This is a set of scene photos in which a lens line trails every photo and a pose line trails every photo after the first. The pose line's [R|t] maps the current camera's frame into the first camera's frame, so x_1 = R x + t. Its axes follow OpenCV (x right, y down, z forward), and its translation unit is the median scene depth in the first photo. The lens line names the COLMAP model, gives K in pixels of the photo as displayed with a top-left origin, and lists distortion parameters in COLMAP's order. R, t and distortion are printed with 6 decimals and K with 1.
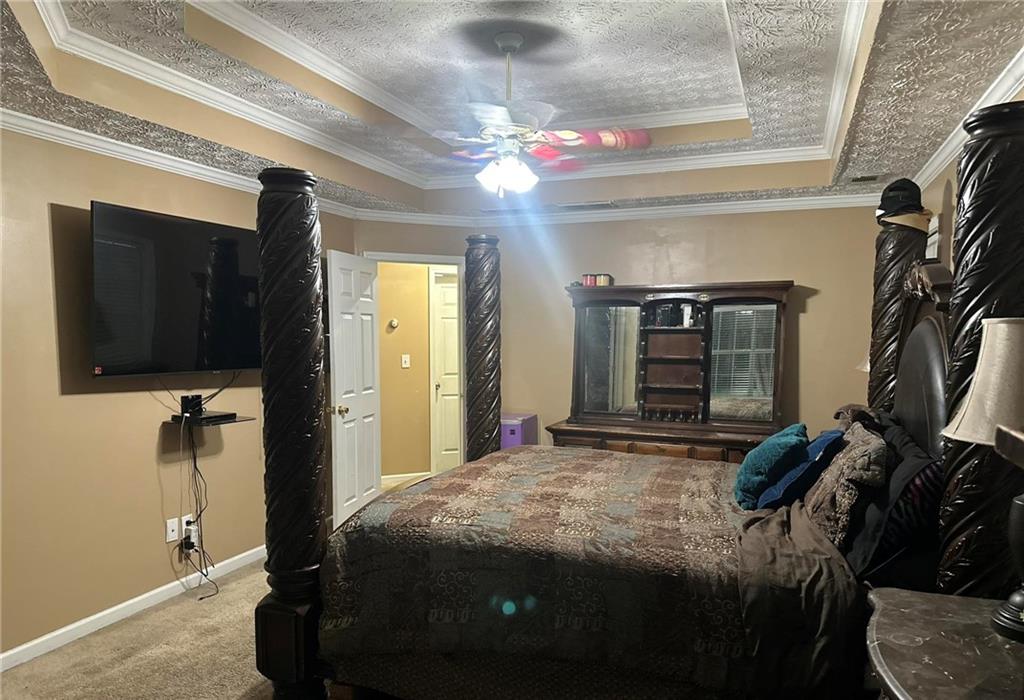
lens RADIAL K [[734.1, 0, 503.5], [0, 734.1, 389.8], [0, 0, 1]] dist [0.090265, -0.076730]
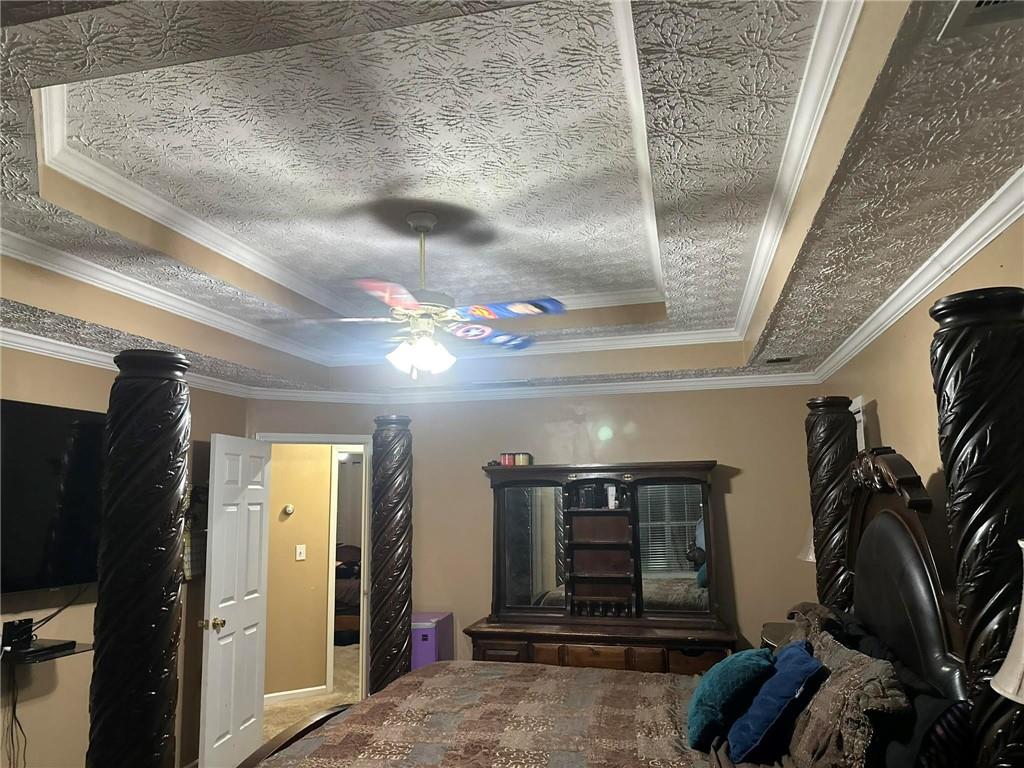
lens RADIAL K [[734.6, 0, 509.5], [0, 734.6, 385.9], [0, 0, 1]] dist [0.200809, -0.285072]
pose [[0.991294, -0.003331, 0.131622, -0.005611], [0.033553, 0.973066, -0.228072, -0.035204], [-0.127317, 0.230503, 0.964707, 0.096944]]
